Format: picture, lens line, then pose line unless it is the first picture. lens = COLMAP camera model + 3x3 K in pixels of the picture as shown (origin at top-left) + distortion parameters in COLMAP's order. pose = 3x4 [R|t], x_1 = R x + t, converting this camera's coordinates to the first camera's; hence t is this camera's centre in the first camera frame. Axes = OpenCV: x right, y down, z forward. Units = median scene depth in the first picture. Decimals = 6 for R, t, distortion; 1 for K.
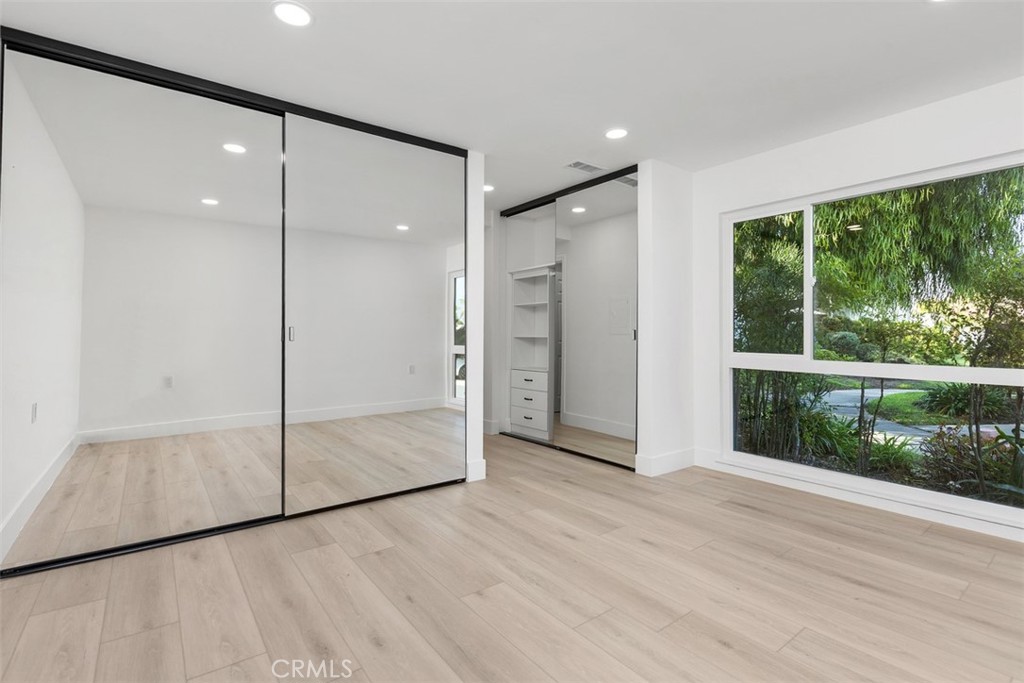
lens RADIAL K [[483.7, 0, 515.2], [0, 483.7, 341.1], [0, 0, 1]] dist [-0.010798, 0.000058]
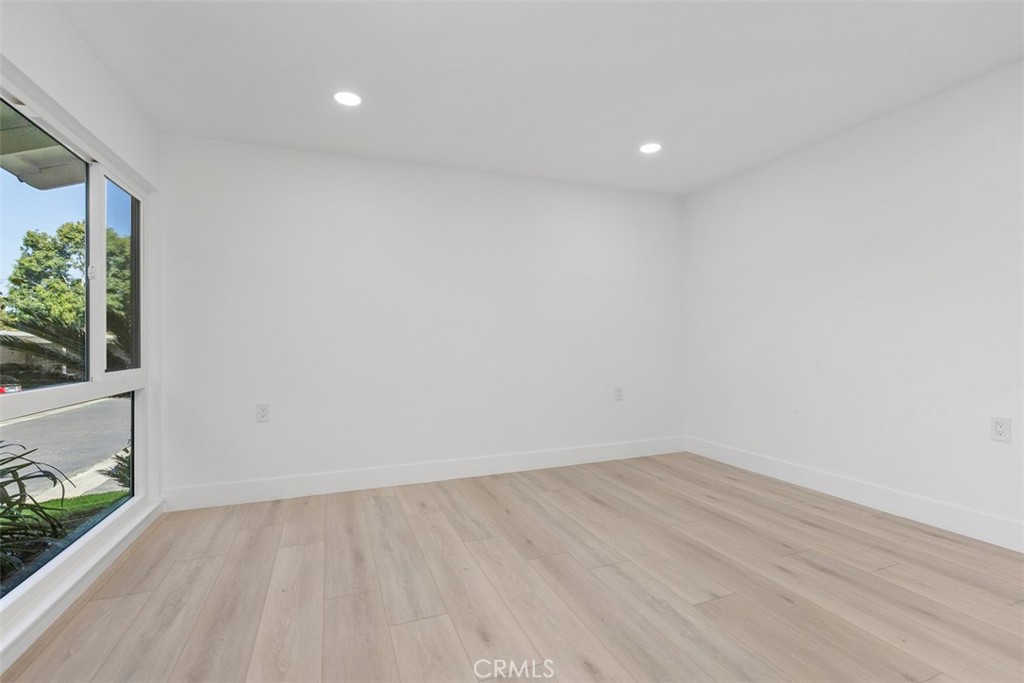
lens RADIAL K [[483.7, 0, 515.2], [0, 483.7, 341.1], [0, 0, 1]] dist [-0.010798, 0.000058]
pose [[-0.963170, 0.011203, 0.268660, 0.047238], [0.015136, 0.999806, 0.012575, -0.020156], [-0.268467, 0.016179, -0.963153, 1.919849]]
